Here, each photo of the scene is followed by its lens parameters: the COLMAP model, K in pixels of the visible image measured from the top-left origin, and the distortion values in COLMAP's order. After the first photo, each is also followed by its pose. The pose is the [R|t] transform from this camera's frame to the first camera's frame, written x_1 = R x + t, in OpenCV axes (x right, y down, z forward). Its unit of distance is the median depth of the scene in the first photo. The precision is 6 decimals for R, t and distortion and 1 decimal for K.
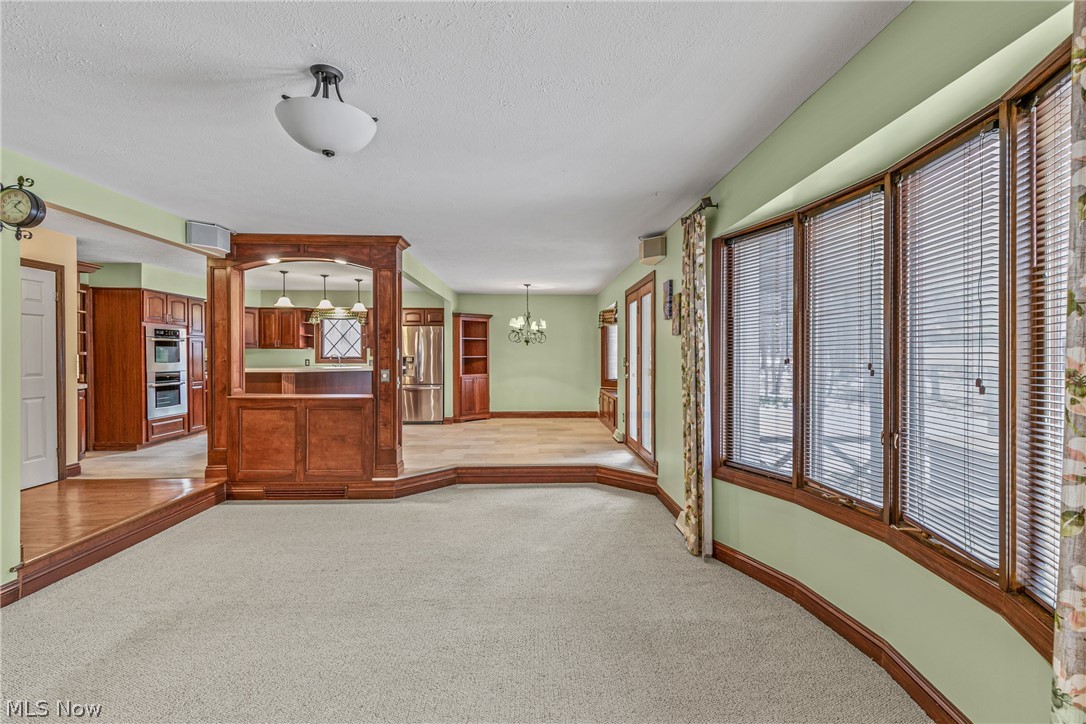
lens RADIAL K [[493.8, 0, 544.6], [0, 493.8, 360.2], [0, 0, 1]] dist [0.011012, -0.001651]
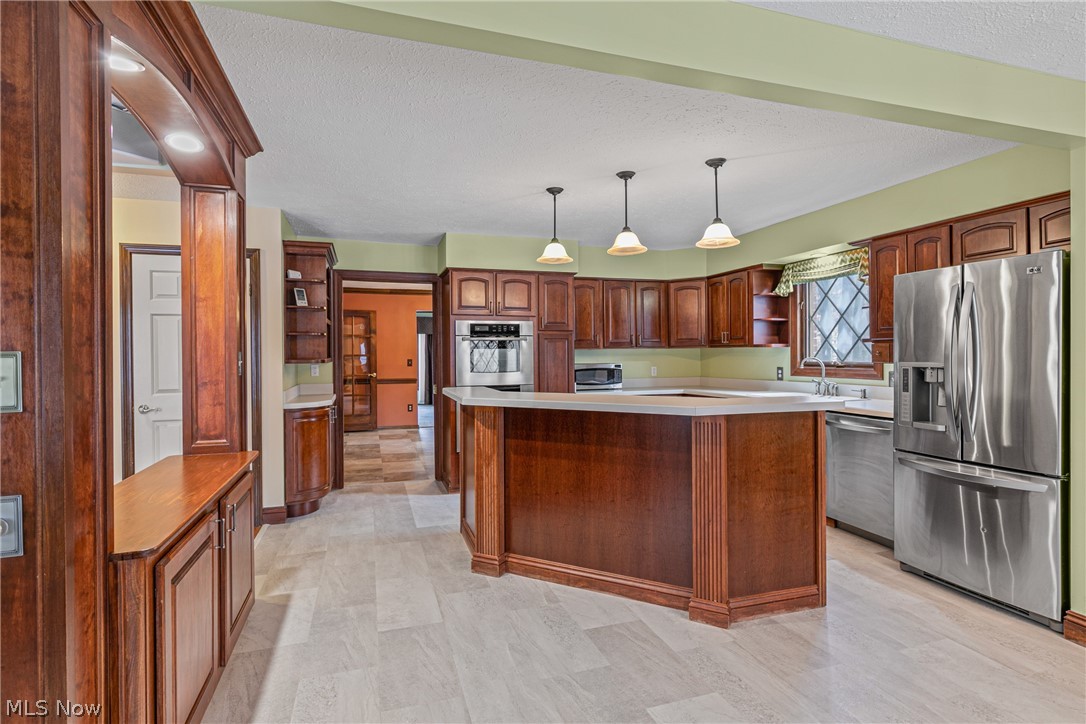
lens RADIAL K [[561.7, 0, 538.8], [0, 561.7, 355.1], [0, 0, 1]] dist [0.002328, -0.000161]
pose [[0.287761, -0.000603, -0.957702, -0.004429], [-0.000529, 1.000000, -0.000789, -0.013708], [0.957702, 0.000734, 0.287761, 0.608620]]
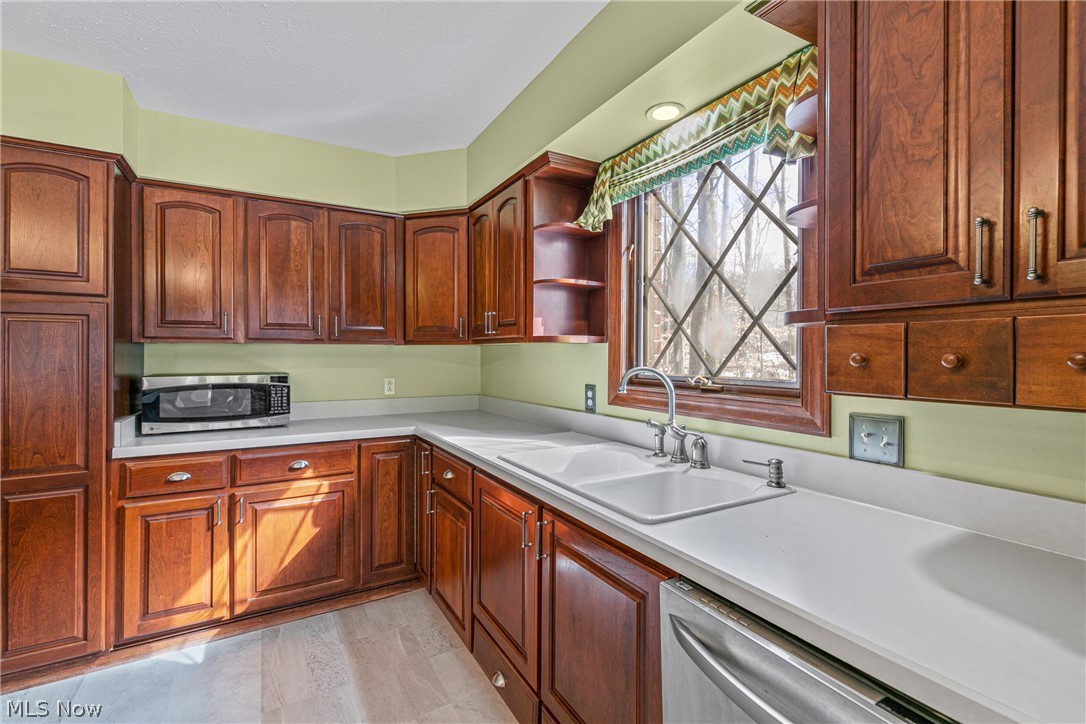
lens RADIAL K [[493.8, 0, 548.2], [0, 493.8, 358.5], [0, 0, 1]] dist [0.011012, -0.001651]
pose [[0.489503, 0.009063, -0.871955, -0.280808], [-0.010132, 0.999938, 0.004705, -0.015901], [0.871943, 0.006531, 0.489564, 0.872165]]
